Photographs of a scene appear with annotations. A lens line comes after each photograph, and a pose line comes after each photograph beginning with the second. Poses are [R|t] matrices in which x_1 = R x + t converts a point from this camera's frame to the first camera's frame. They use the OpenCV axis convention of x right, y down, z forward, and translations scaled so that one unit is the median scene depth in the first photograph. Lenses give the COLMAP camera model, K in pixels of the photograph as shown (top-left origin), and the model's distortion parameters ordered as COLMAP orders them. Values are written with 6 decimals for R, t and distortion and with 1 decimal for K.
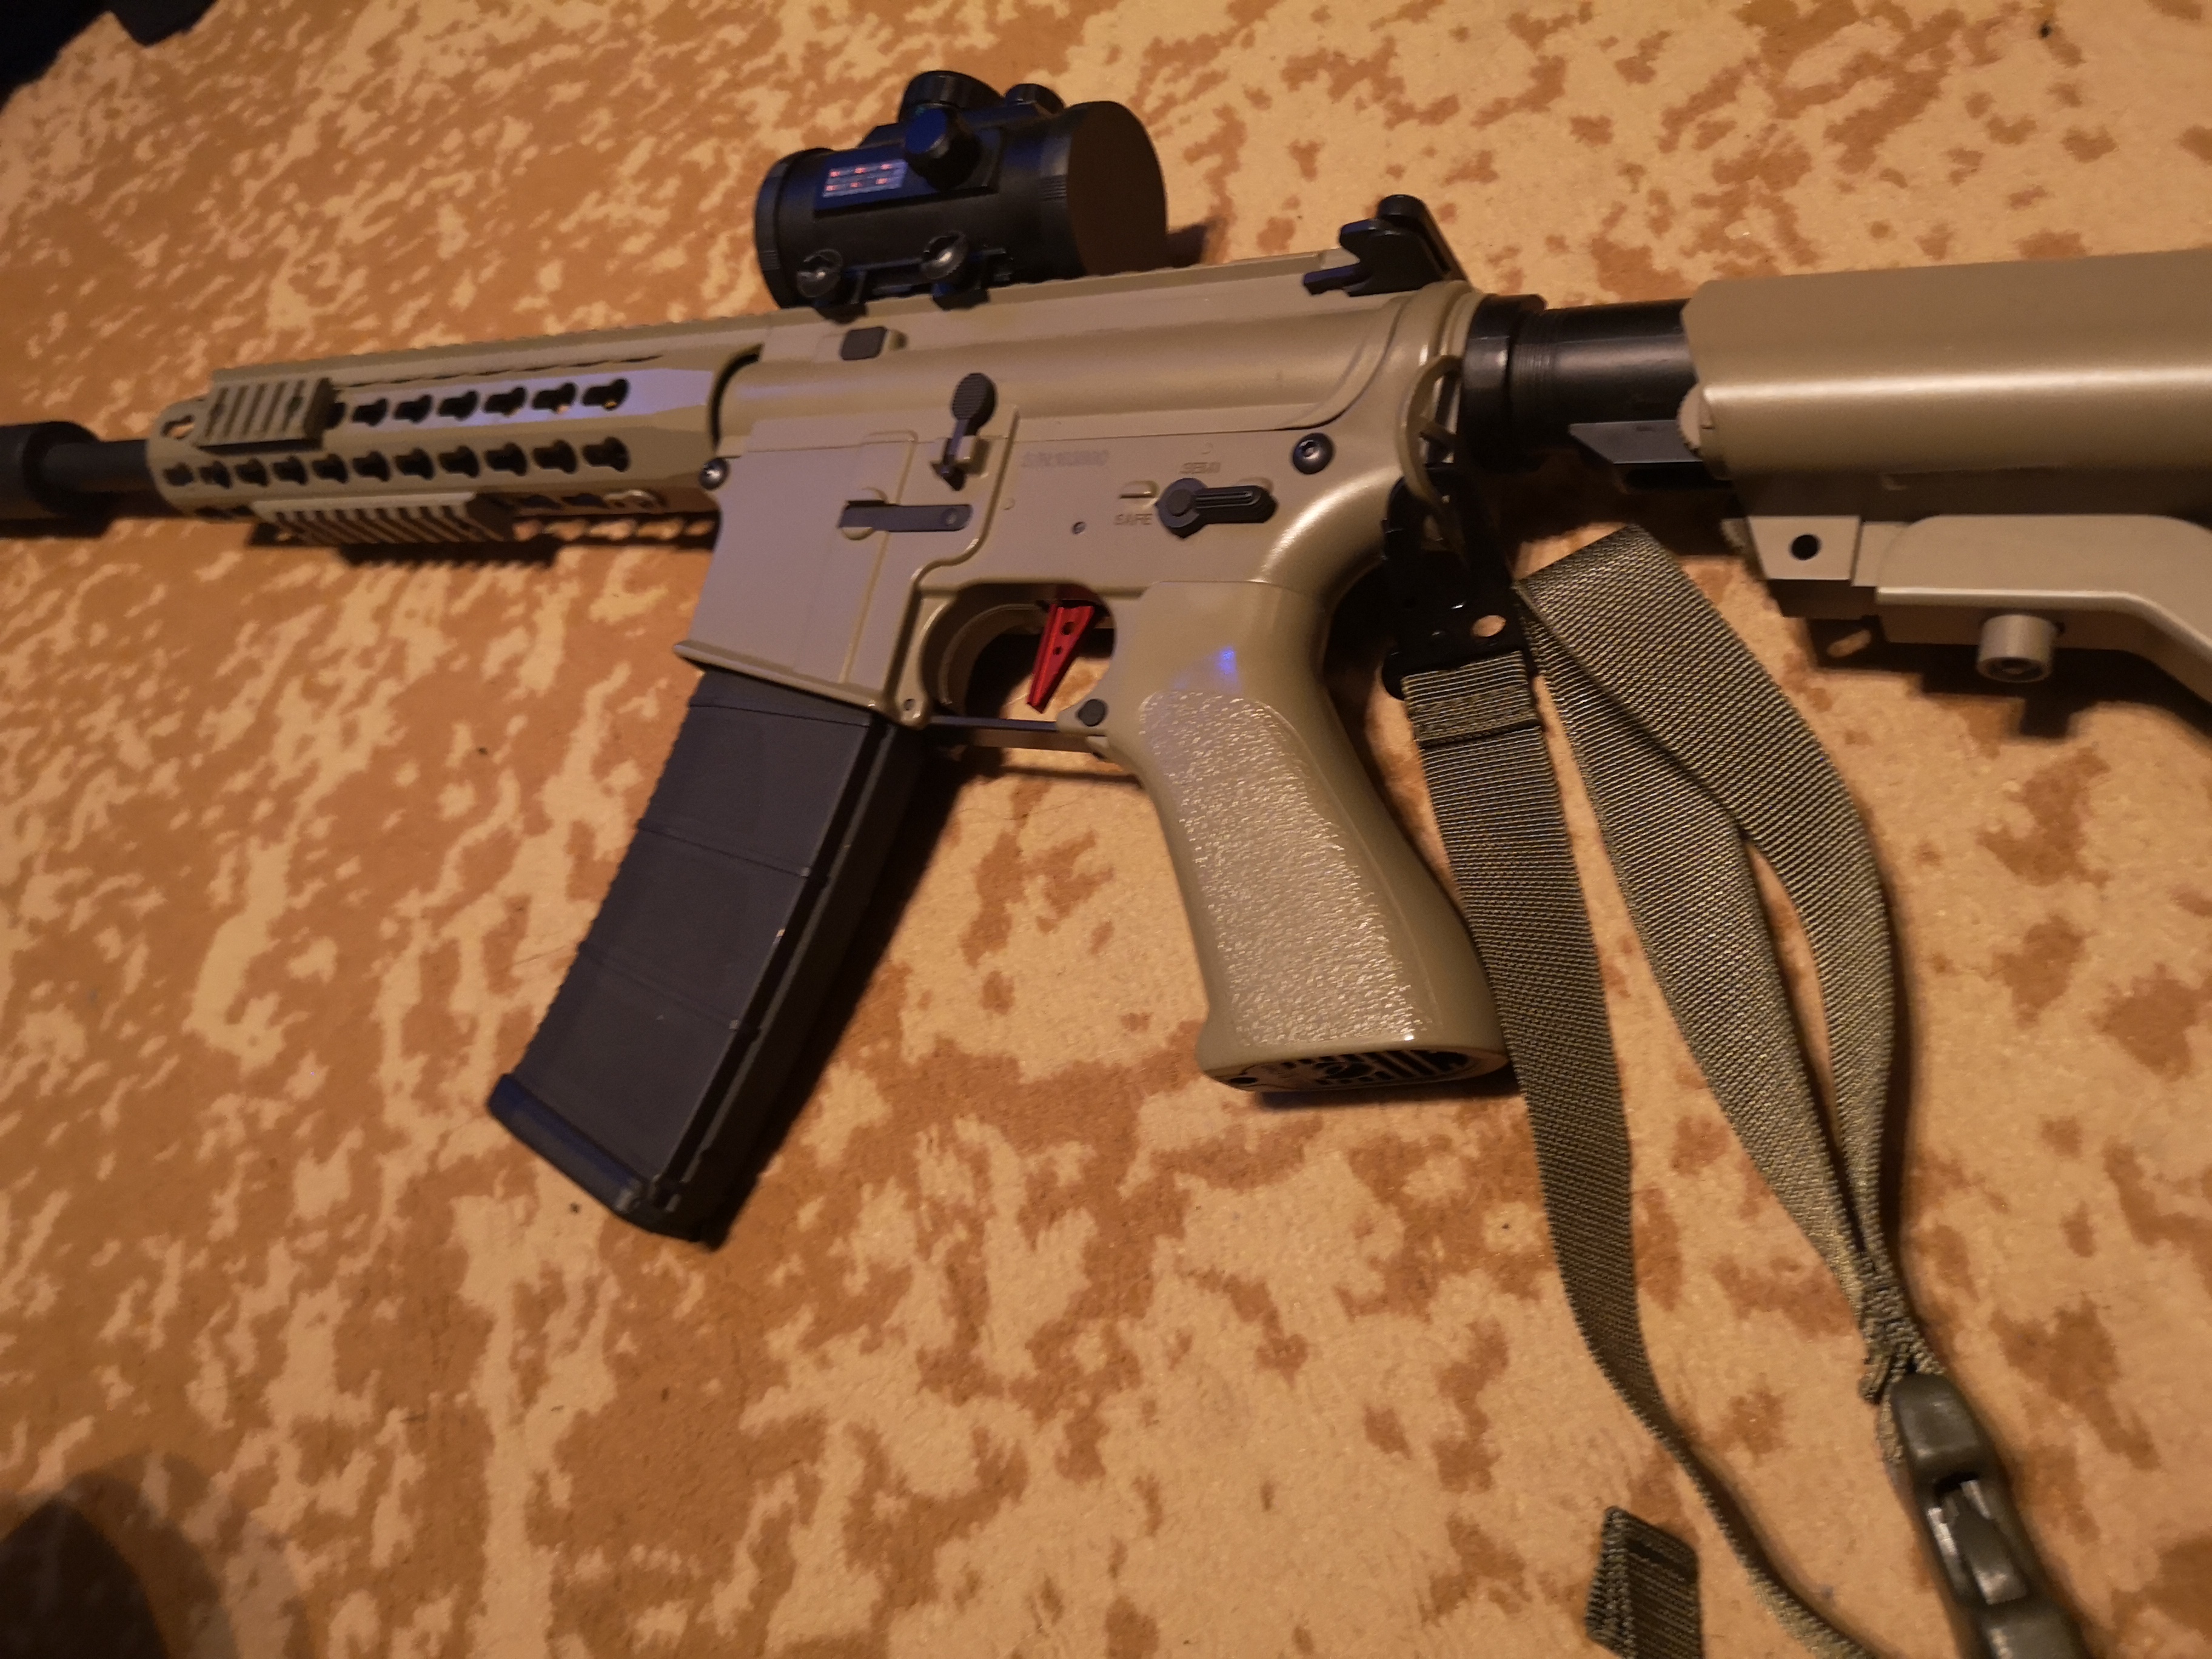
lens RADIAL K [[1752.7, 0, 1100.7], [0, 1752.7, 812.5], [0, 0, 1]] dist [0.035104, -0.051353]
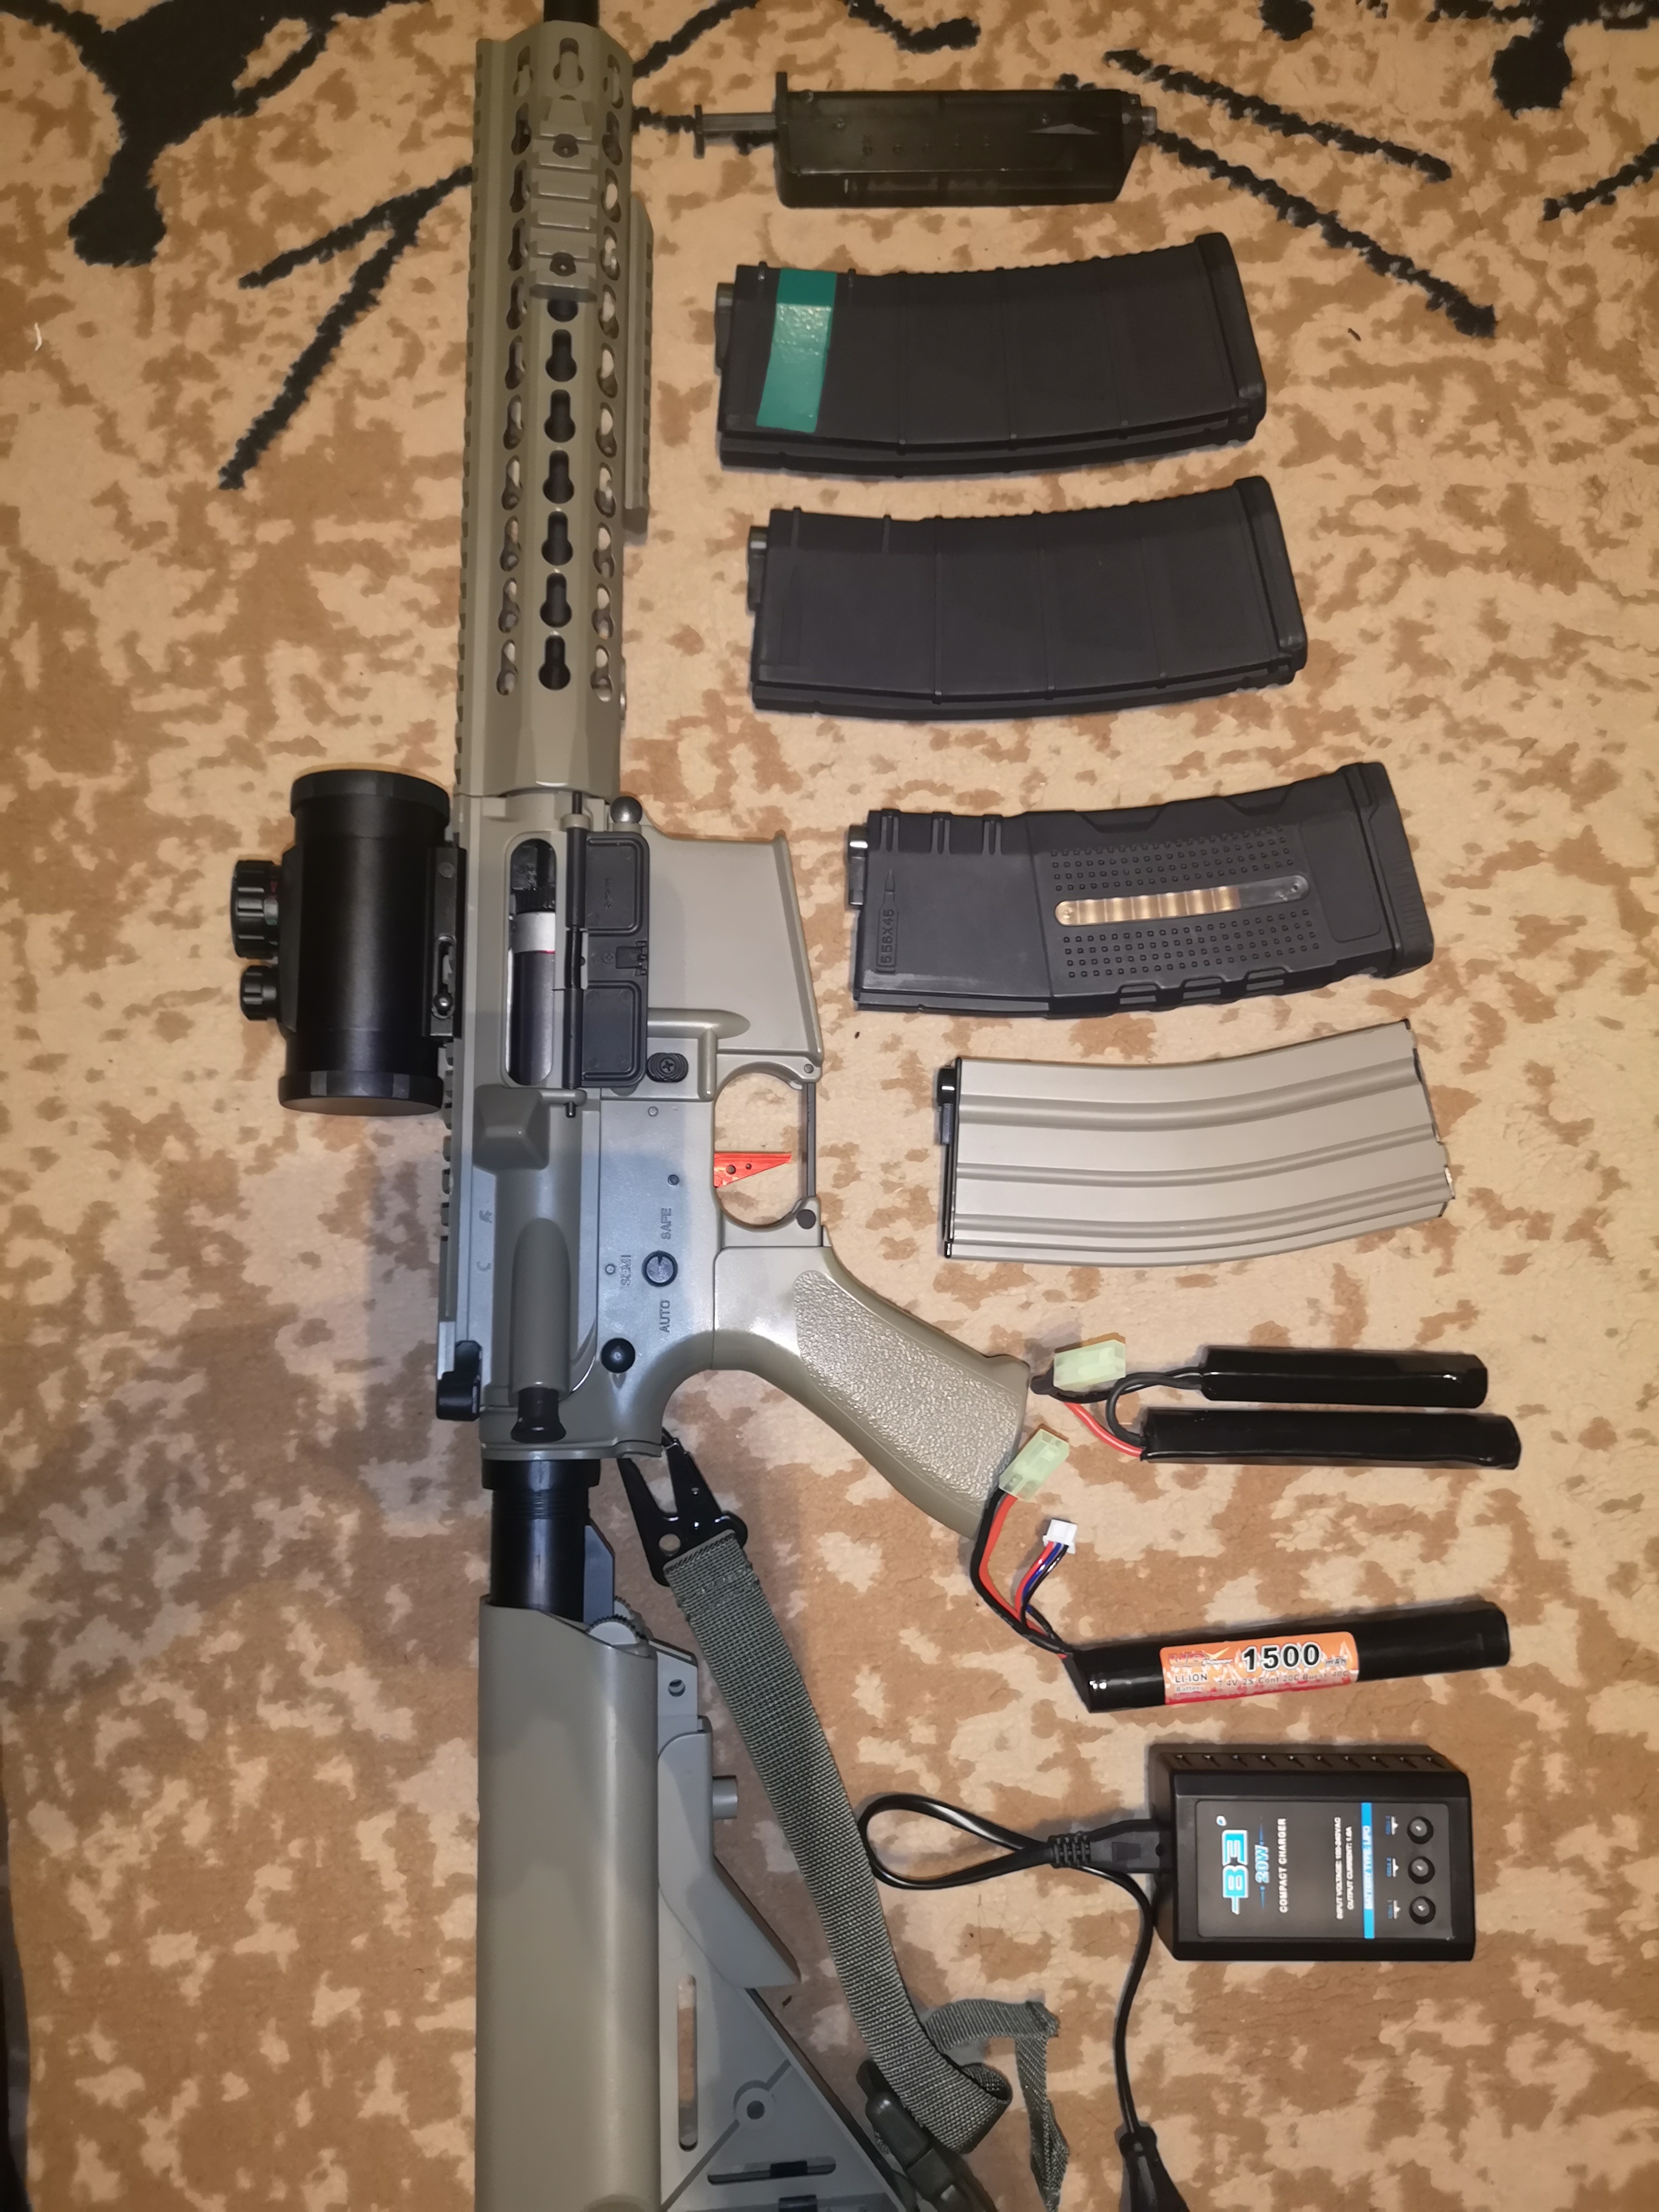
lens RADIAL K [[1752.7, 0, 844.9], [0, 1752.7, 1101.9], [0, 0, 1]] dist [0.035104, -0.051353]
pose [[0.111545, -0.832165, 0.543194, -0.557478], [0.837295, 0.373109, 0.399658, -0.744086], [-0.535252, 0.410234, 0.738386, -0.034344]]
